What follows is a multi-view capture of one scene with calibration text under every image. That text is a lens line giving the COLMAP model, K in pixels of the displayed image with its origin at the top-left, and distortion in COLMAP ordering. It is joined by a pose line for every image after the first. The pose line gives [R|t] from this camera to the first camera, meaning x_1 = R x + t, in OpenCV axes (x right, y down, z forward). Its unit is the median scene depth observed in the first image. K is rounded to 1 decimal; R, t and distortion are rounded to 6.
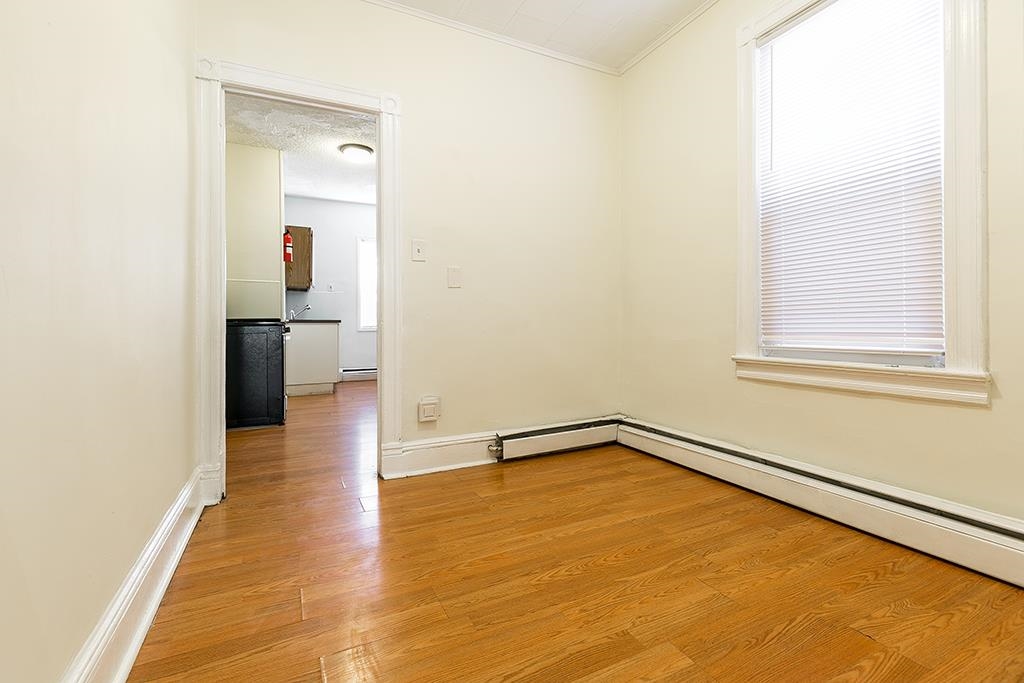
lens RADIAL K [[474.4, 0, 509.7], [0, 474.4, 320.7], [0, 0, 1]] dist [0.015916, 0.000946]
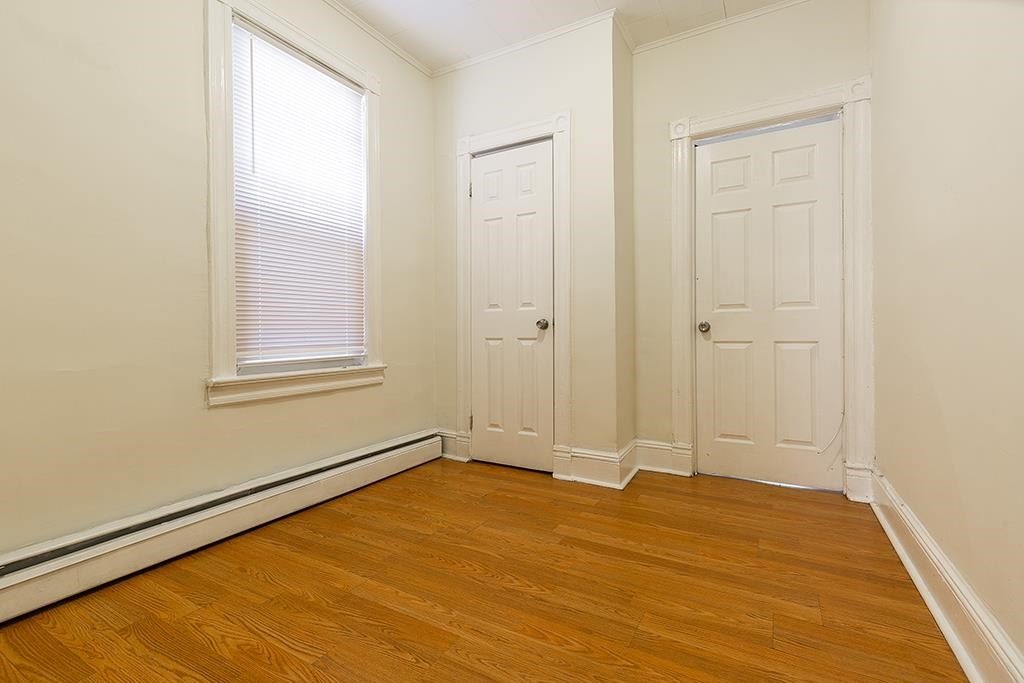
lens RADIAL K [[474.4, 0, 517.2], [0, 474.4, 332.5], [0, 0, 1]] dist [0.015916, 0.000946]
pose [[-0.592367, 0.006921, 0.805638, -0.554167], [-0.000117, 0.999962, -0.008677, 0.002291], [-0.805668, -0.005234, -0.592344, 1.251638]]
